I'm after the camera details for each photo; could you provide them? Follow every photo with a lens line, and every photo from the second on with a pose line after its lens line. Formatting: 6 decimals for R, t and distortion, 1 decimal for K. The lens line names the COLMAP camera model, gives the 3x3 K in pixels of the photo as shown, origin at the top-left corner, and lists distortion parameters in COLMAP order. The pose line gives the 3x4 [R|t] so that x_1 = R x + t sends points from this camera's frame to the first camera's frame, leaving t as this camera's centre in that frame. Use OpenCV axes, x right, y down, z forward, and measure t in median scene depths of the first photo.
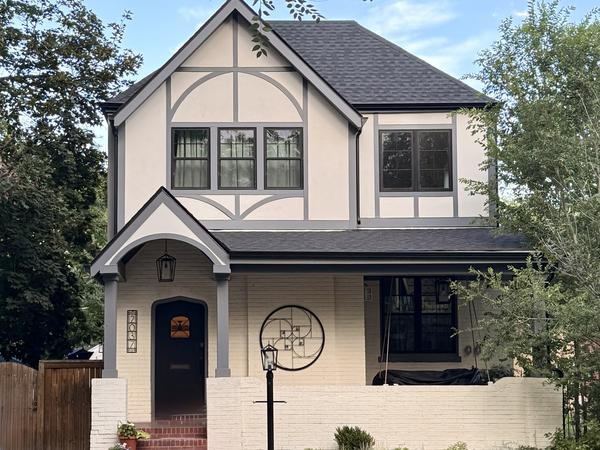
lens RADIAL K [[666.8, 0, 300.0], [0, 666.8, 220.3], [0, 0, 1]] dist [0.122406, 0.000000]
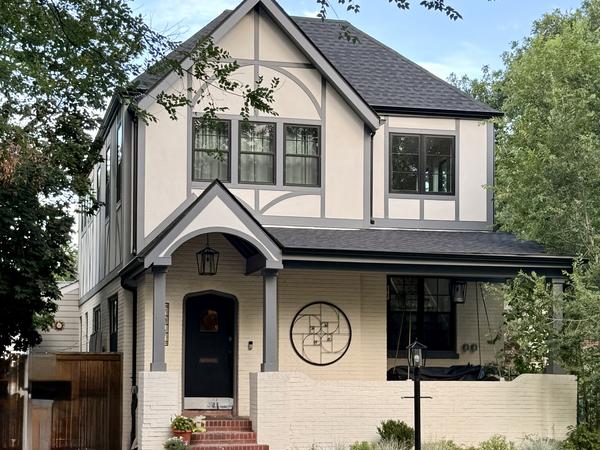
lens RADIAL K [[666.8, 0, 300.2], [0, 666.8, 230.8], [0, 0, 1]] dist [0.122406, 0.000000]
pose [[0.987895, 0.038533, 0.150264, -0.183559], [-0.042062, 0.998907, 0.020375, 0.000262], [-0.149315, -0.026449, 0.988436, 0.004754]]
